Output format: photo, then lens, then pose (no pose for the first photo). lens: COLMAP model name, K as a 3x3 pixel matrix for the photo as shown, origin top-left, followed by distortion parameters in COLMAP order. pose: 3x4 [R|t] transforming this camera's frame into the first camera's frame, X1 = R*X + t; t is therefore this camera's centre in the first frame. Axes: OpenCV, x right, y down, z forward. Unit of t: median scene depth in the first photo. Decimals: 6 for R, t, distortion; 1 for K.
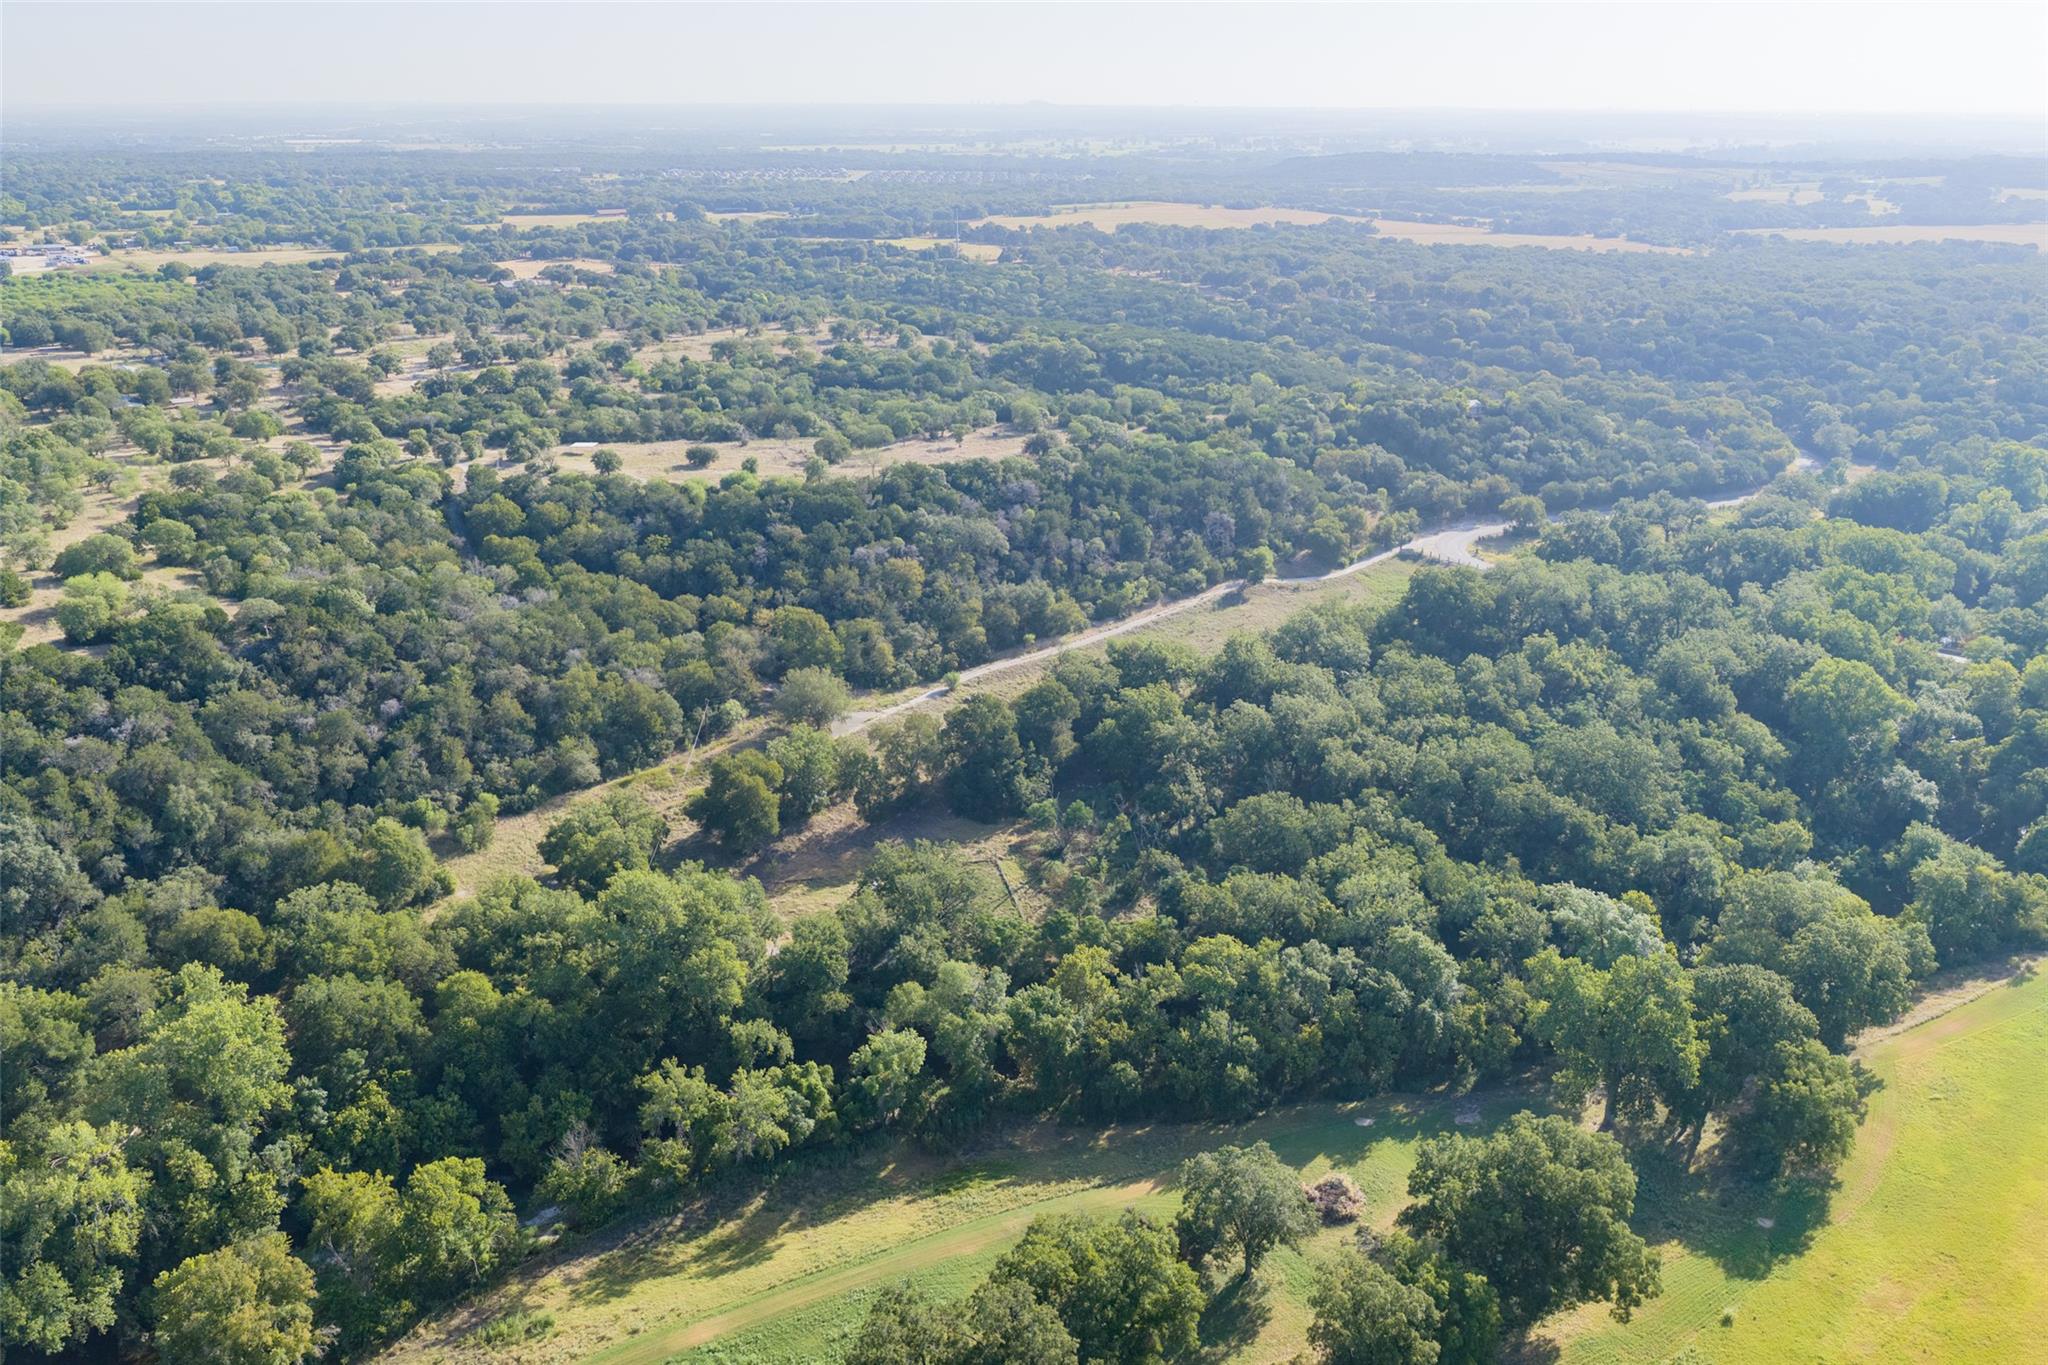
lens RADIAL K [[1700.1, 0, 1032.4], [0, 1700.1, 672.6], [0, 0, 1]] dist [0.018670, -0.025517]
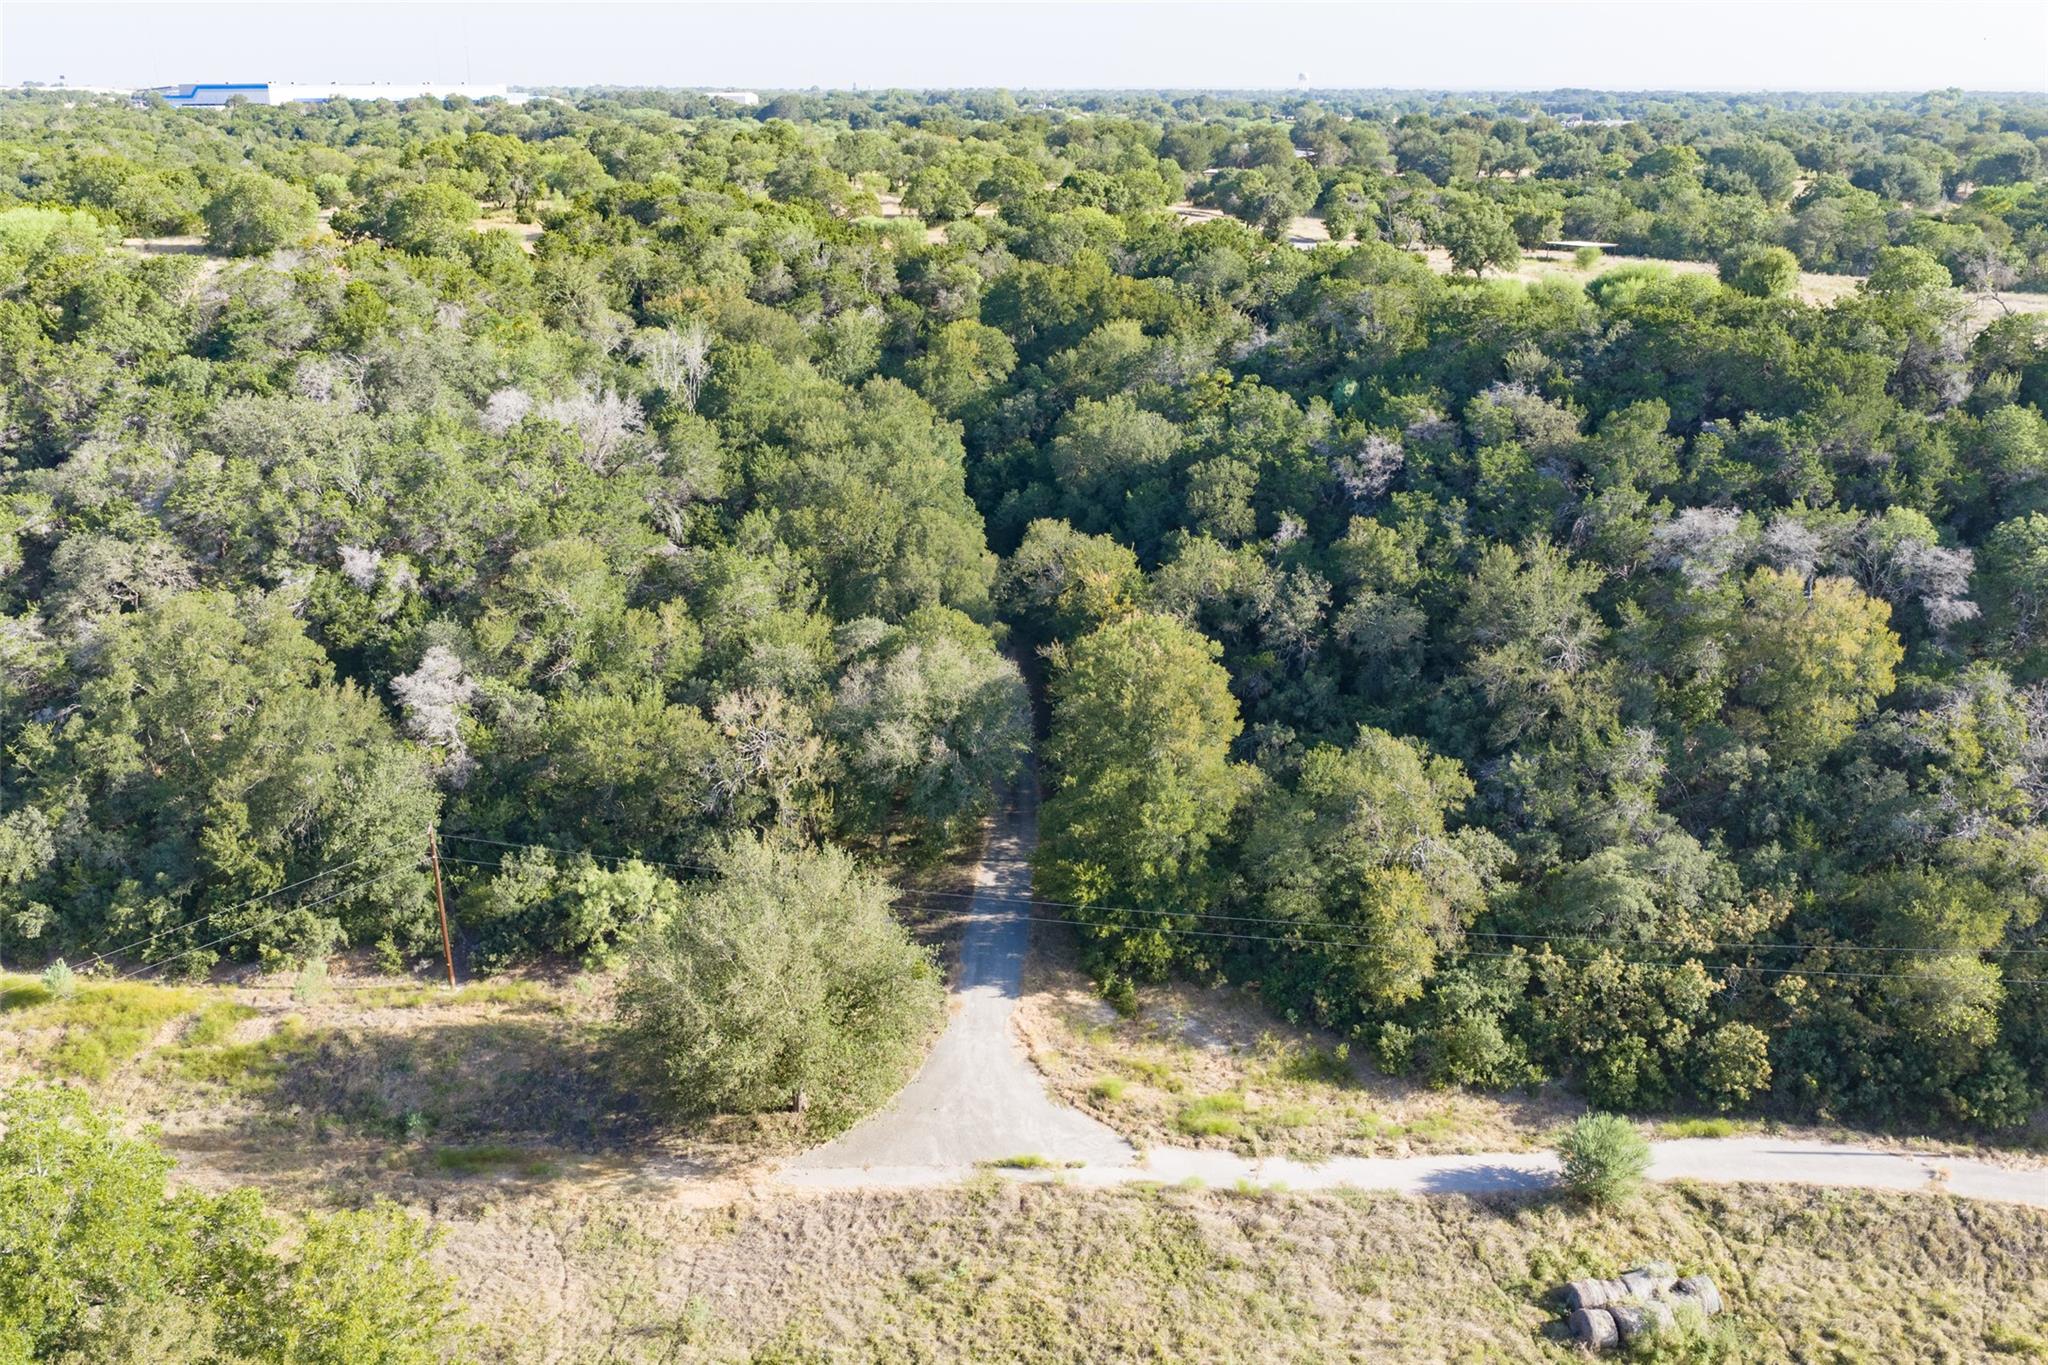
lens RADIAL K [[1700.1, 0, 1032.4], [0, 1700.1, 672.6], [0, 0, 1]] dist [0.018670, -0.025517]
pose [[0.557792, 0.264760, -0.786619, 0.053222], [-0.258311, 0.956064, 0.138624, -0.053986], [0.788761, 0.125869, 0.601675, 0.694830]]
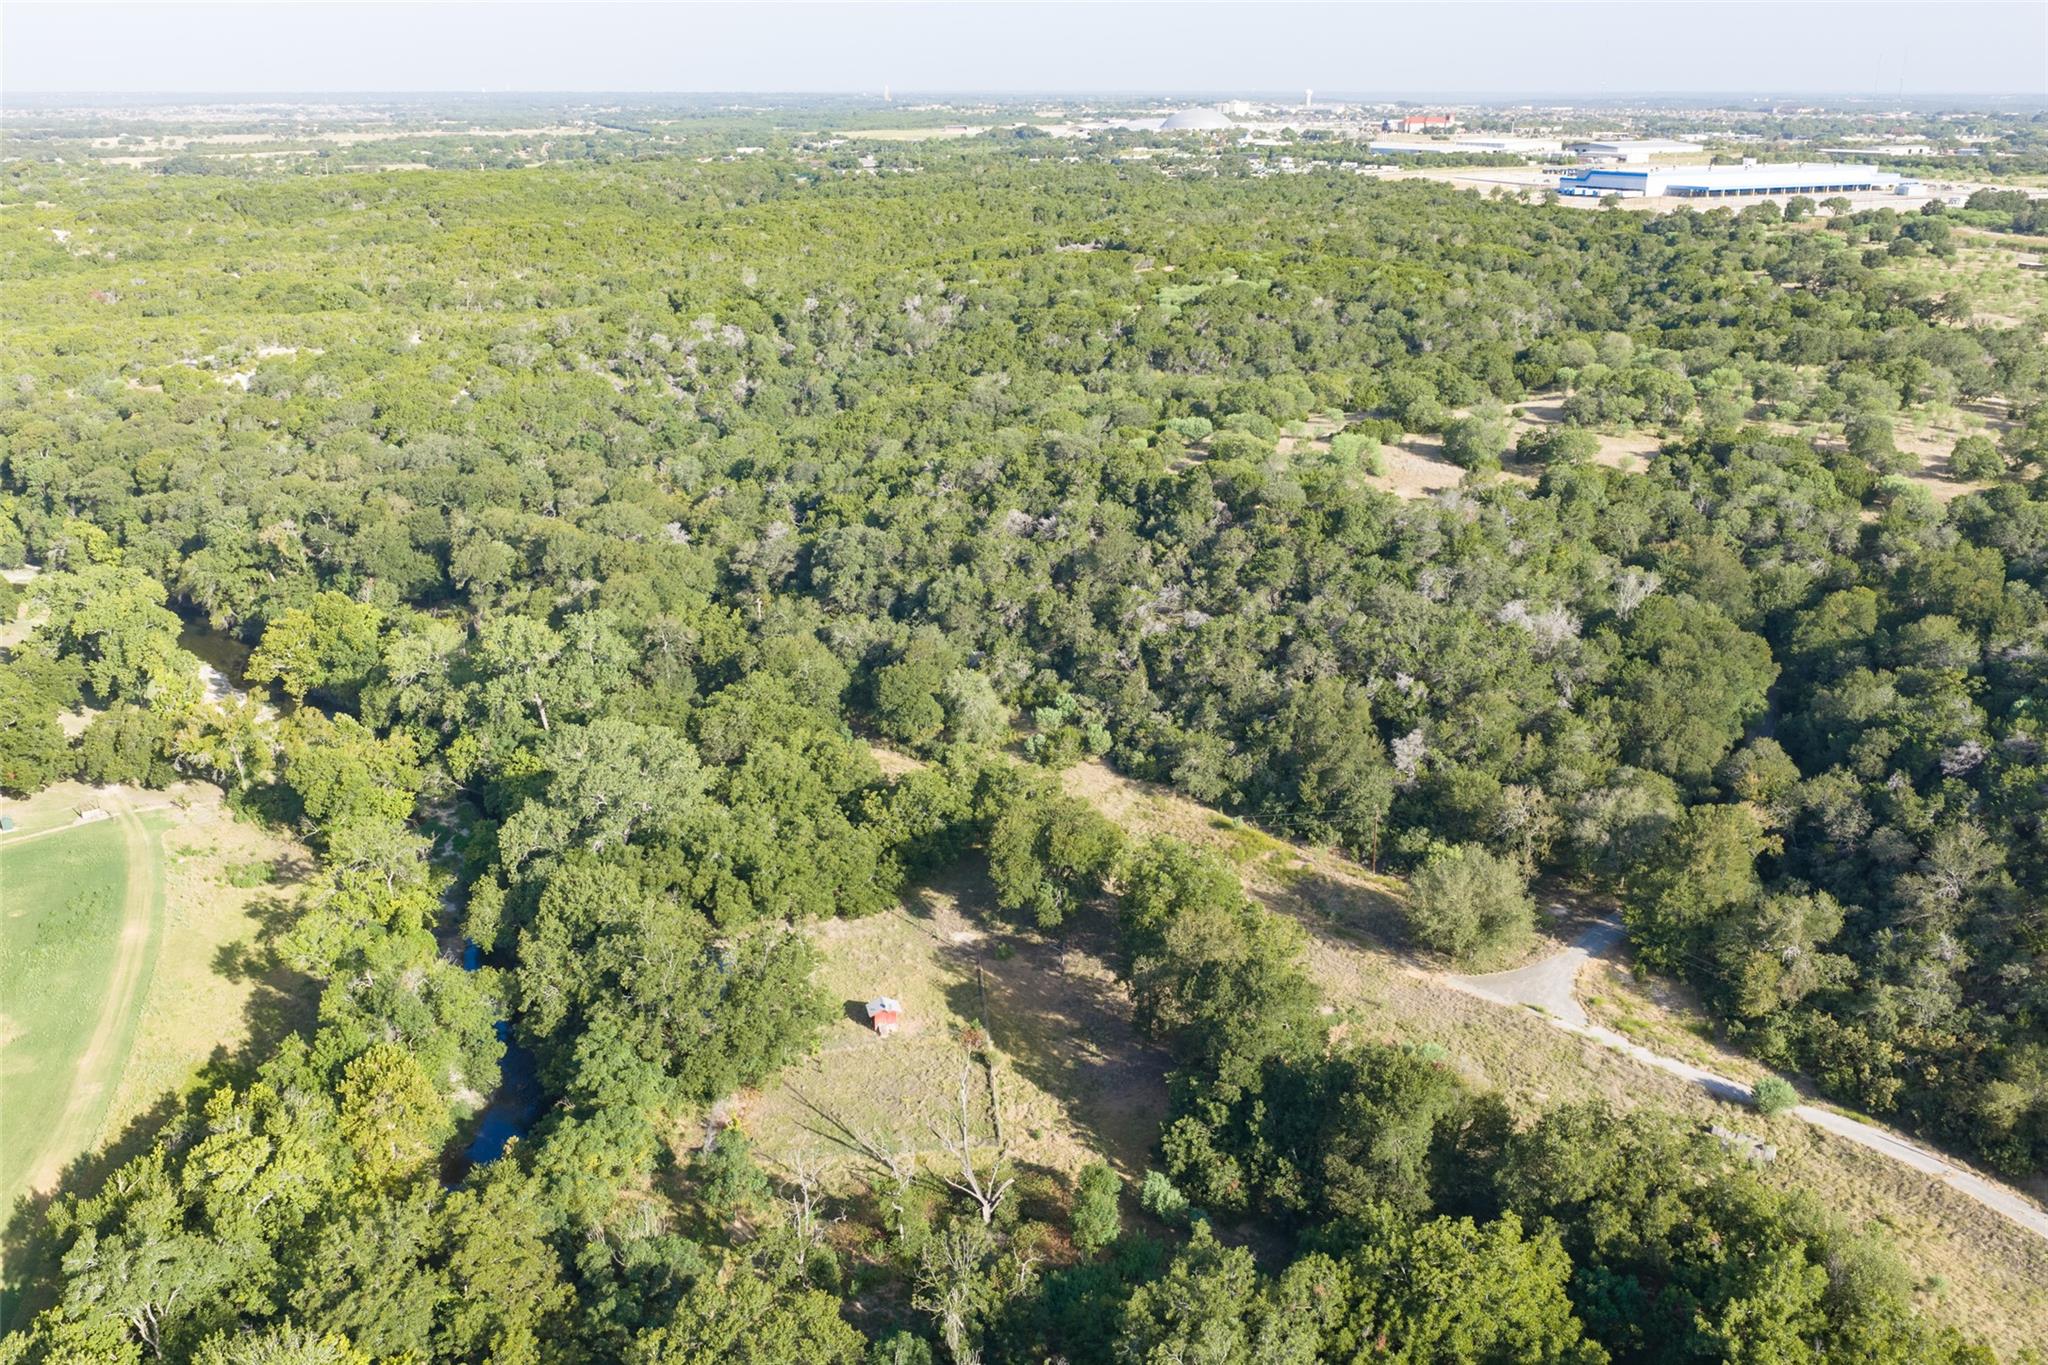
lens RADIAL K [[1716.2, 0, 1029.3], [0, 1716.2, 679.7], [0, 0, 1]] dist [0.006201, -0.002352]
pose [[-0.172415, 0.318300, -0.932179, 0.327505], [-0.313139, 0.879547, 0.358246, -0.168575], [0.933926, 0.353669, -0.051975, 0.682528]]
